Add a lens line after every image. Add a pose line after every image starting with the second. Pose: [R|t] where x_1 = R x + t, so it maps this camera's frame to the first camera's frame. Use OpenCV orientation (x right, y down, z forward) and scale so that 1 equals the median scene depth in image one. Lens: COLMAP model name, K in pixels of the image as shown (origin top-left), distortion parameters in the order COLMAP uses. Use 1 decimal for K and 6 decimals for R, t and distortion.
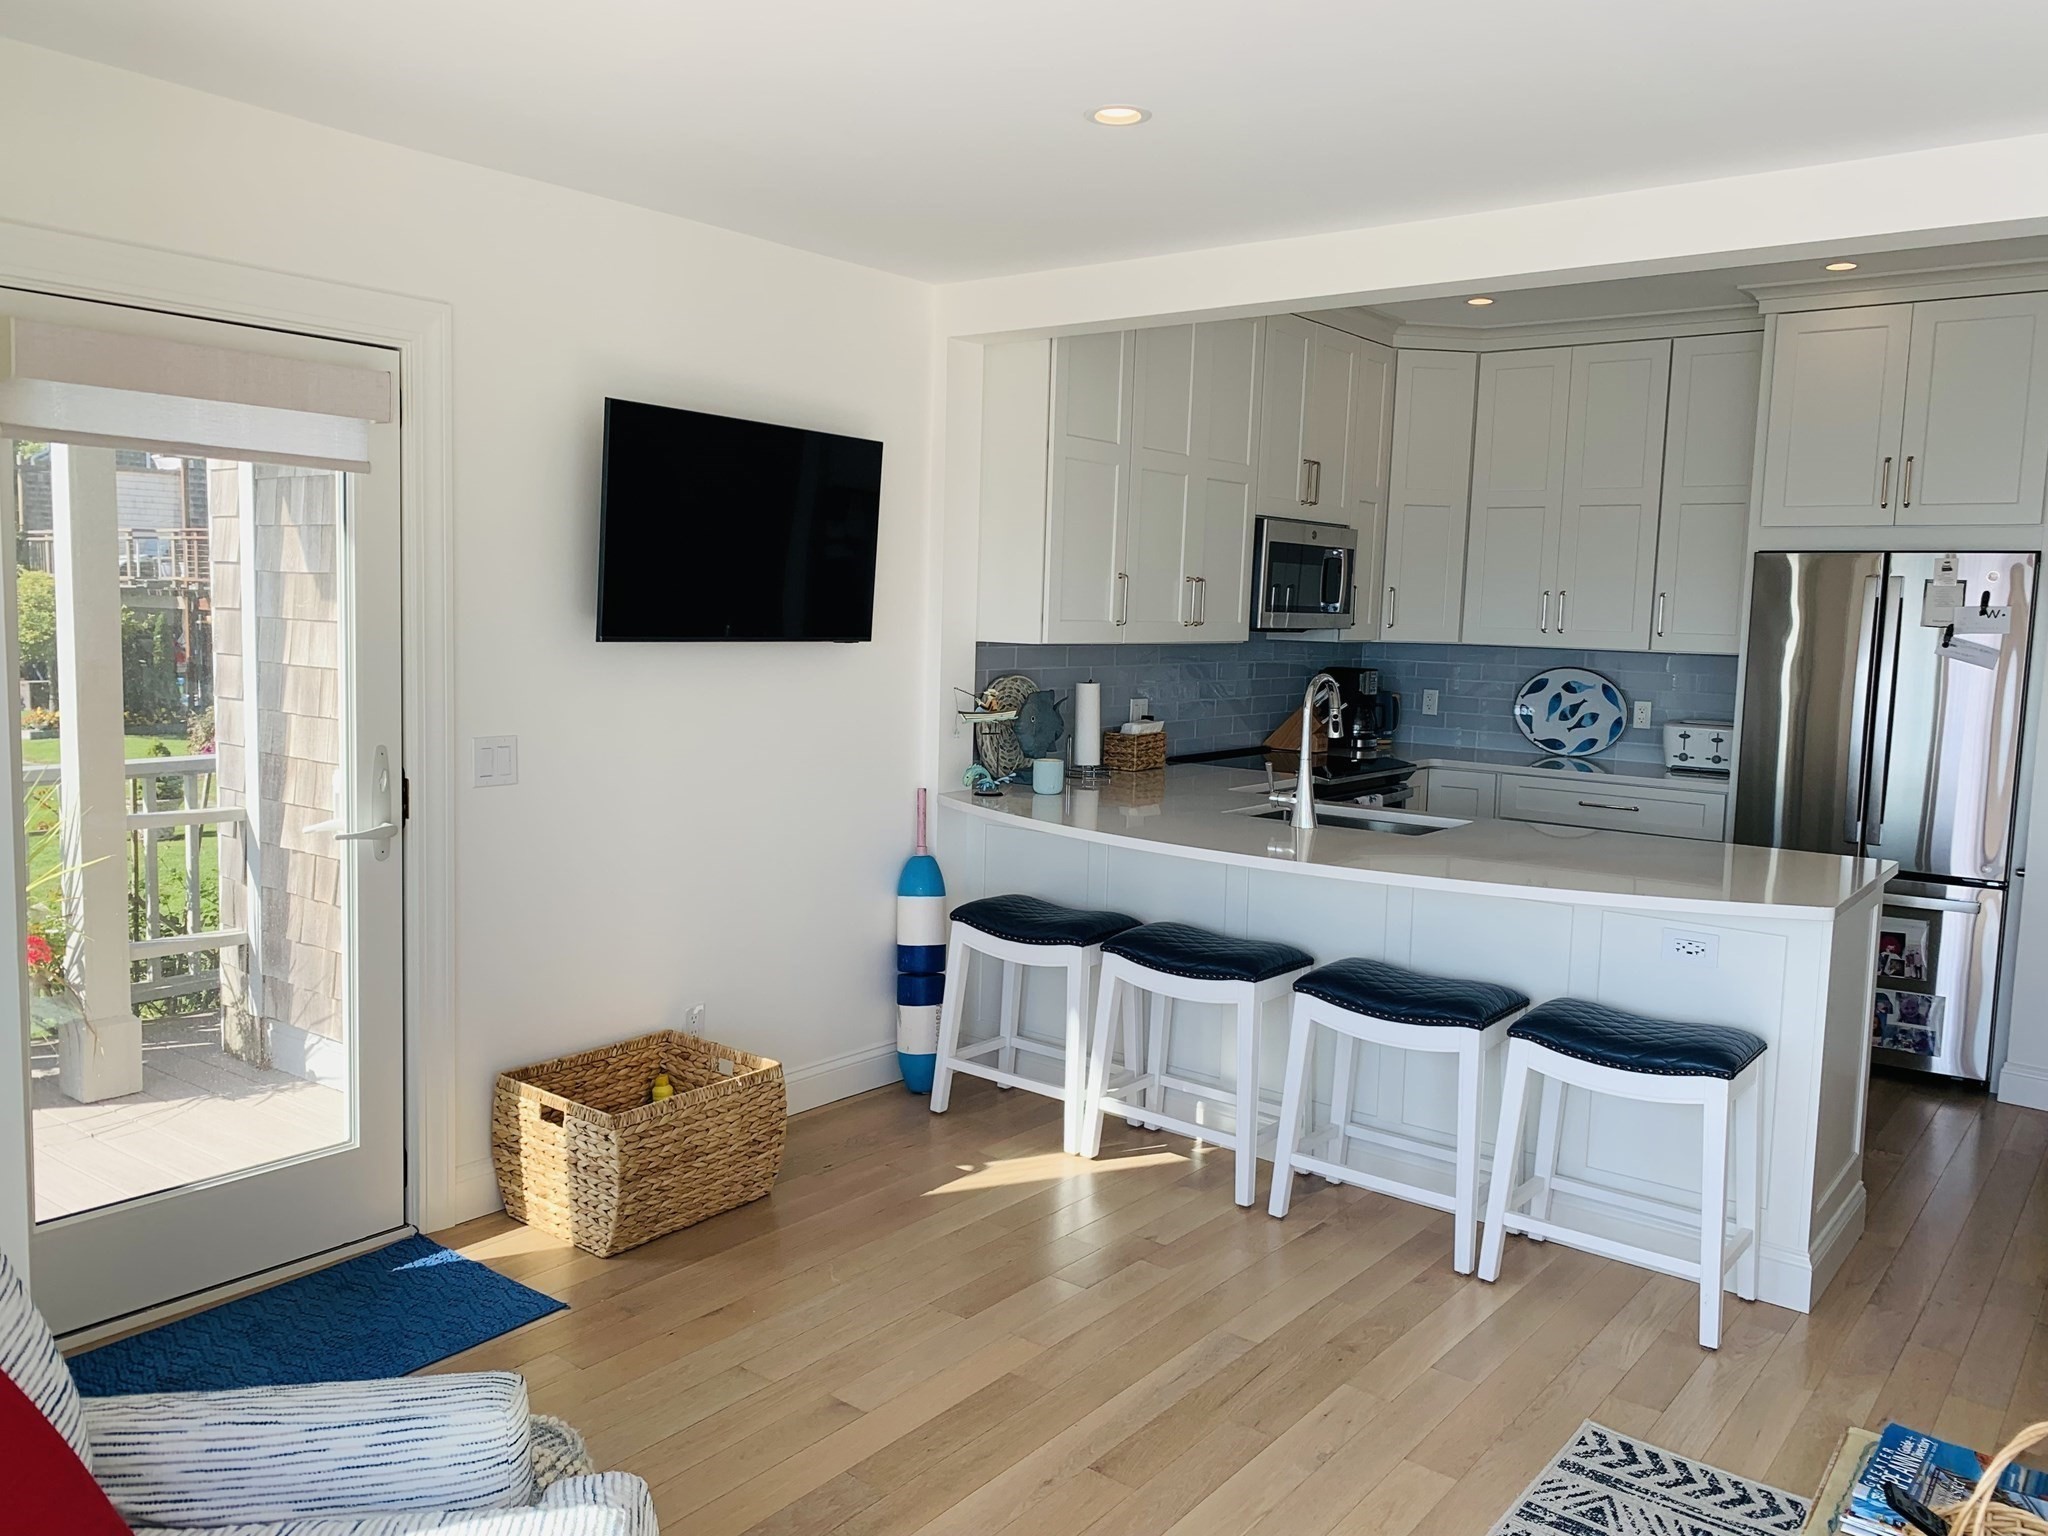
lens RADIAL K [[1569.2, 0, 1019.2], [0, 1569.2, 787.6], [0, 0, 1]] dist [0.010476, -0.000259]
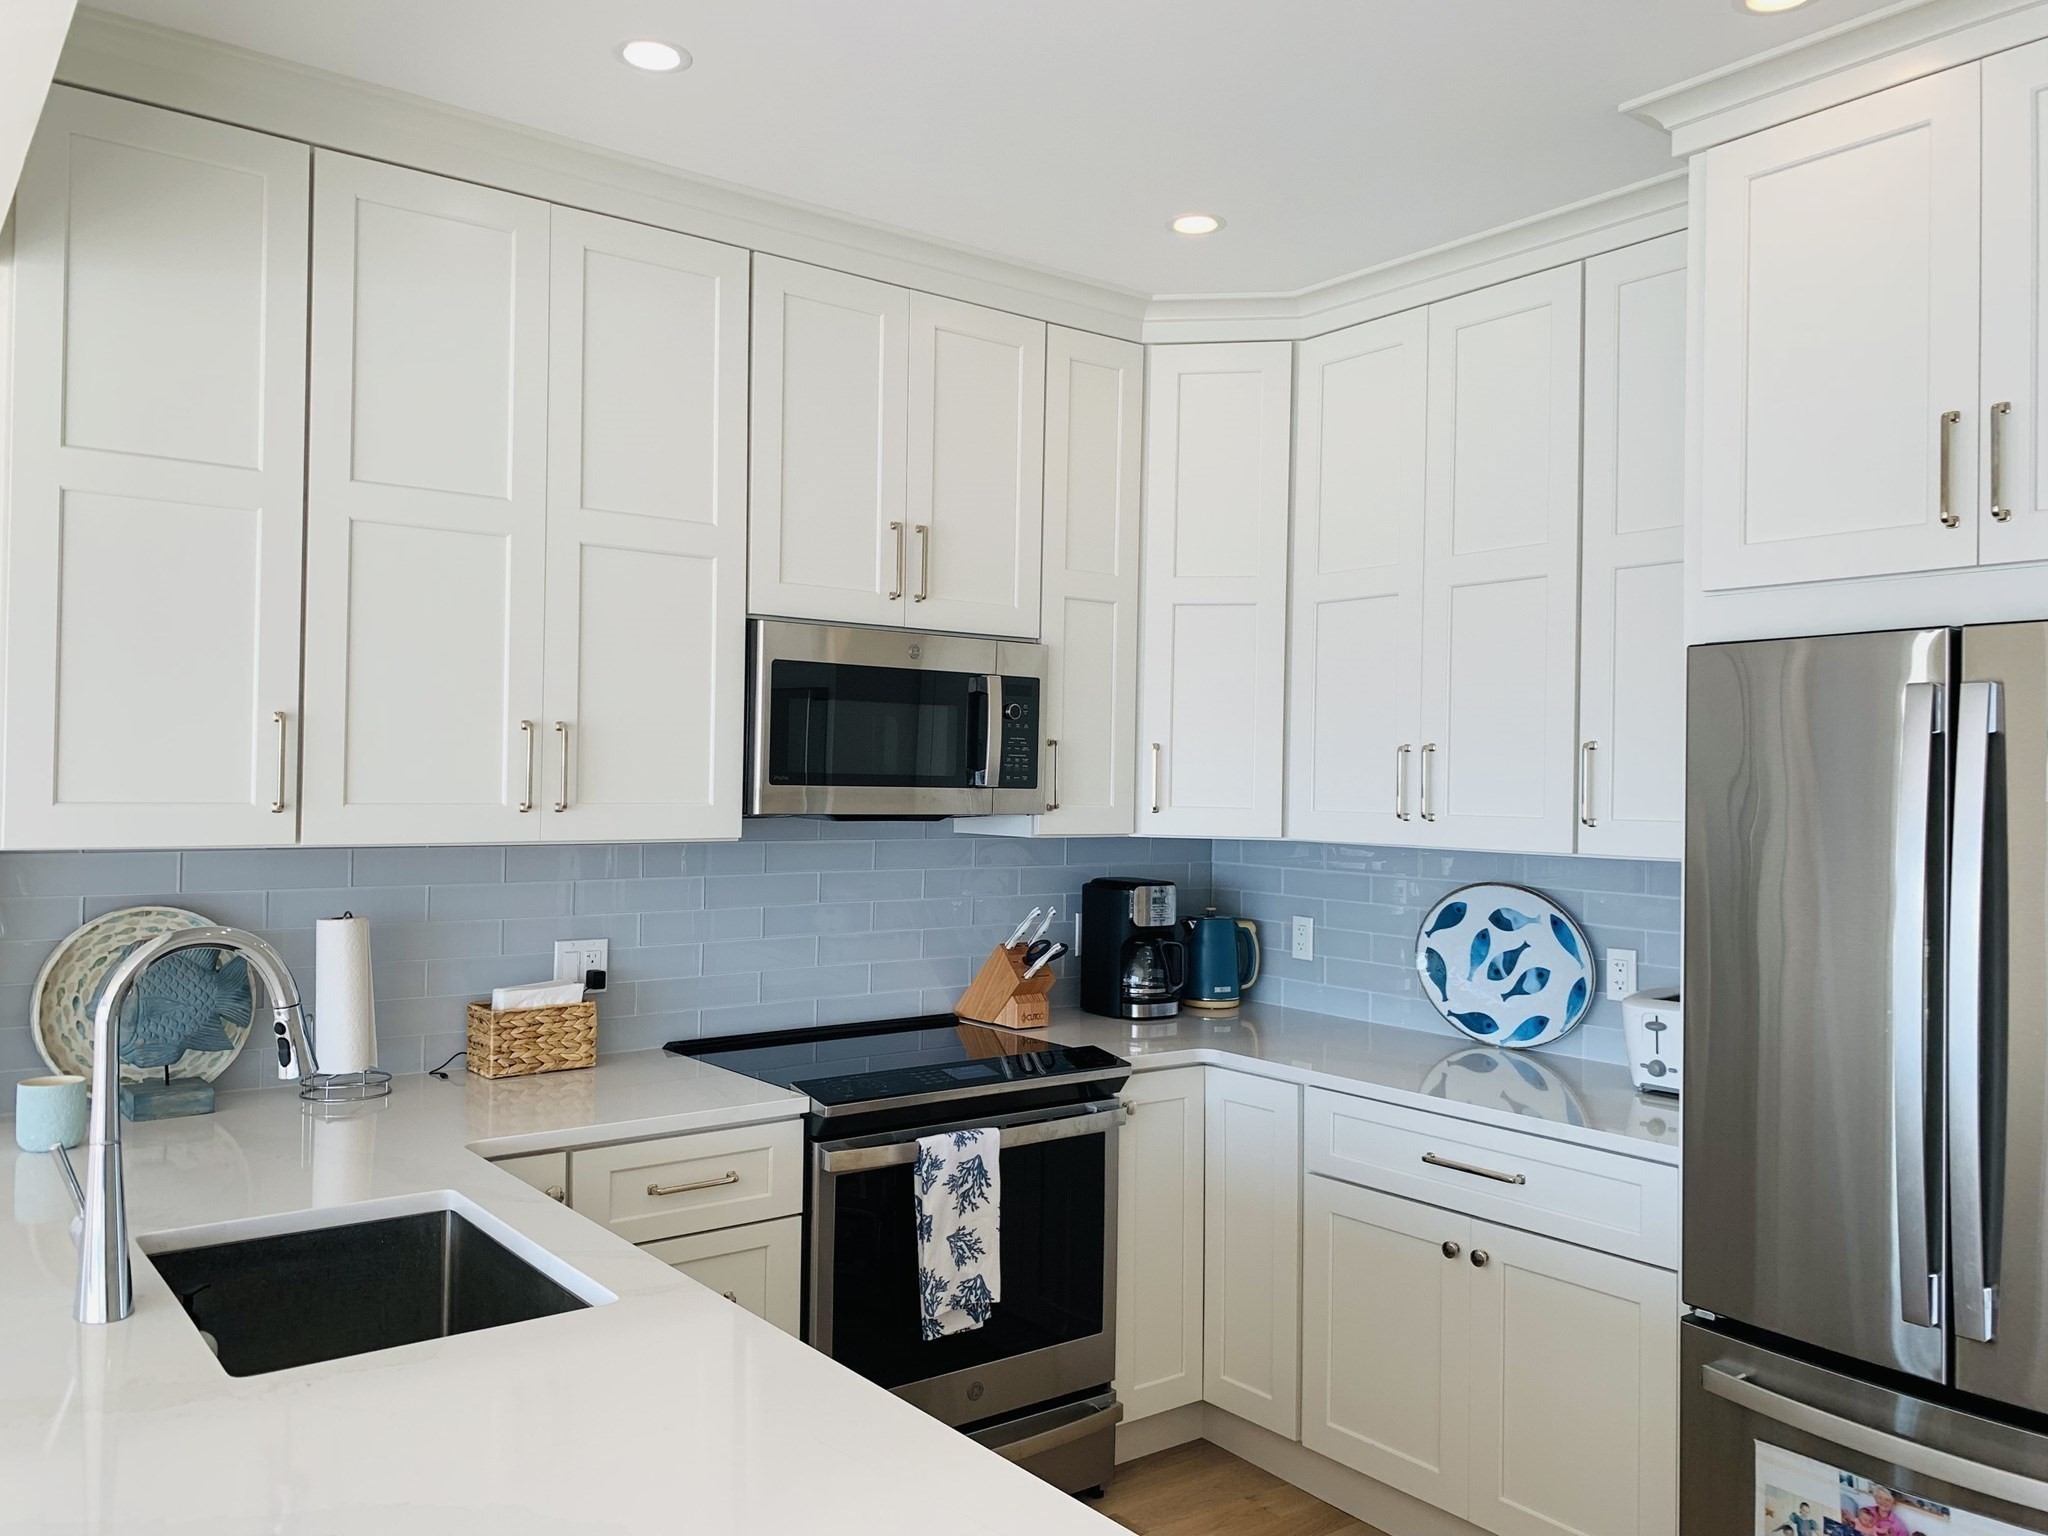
lens RADIAL K [[1598.5, 0, 1024.0], [0, 1598.5, 768.0], [0, 0, 1]] dist [0.073363, -0.001937]
pose [[0.966478, -0.013911, -0.256372, 0.341446], [-0.020453, 0.991186, -0.130887, -0.040072], [0.255933, 0.131743, 0.957675, 0.420660]]
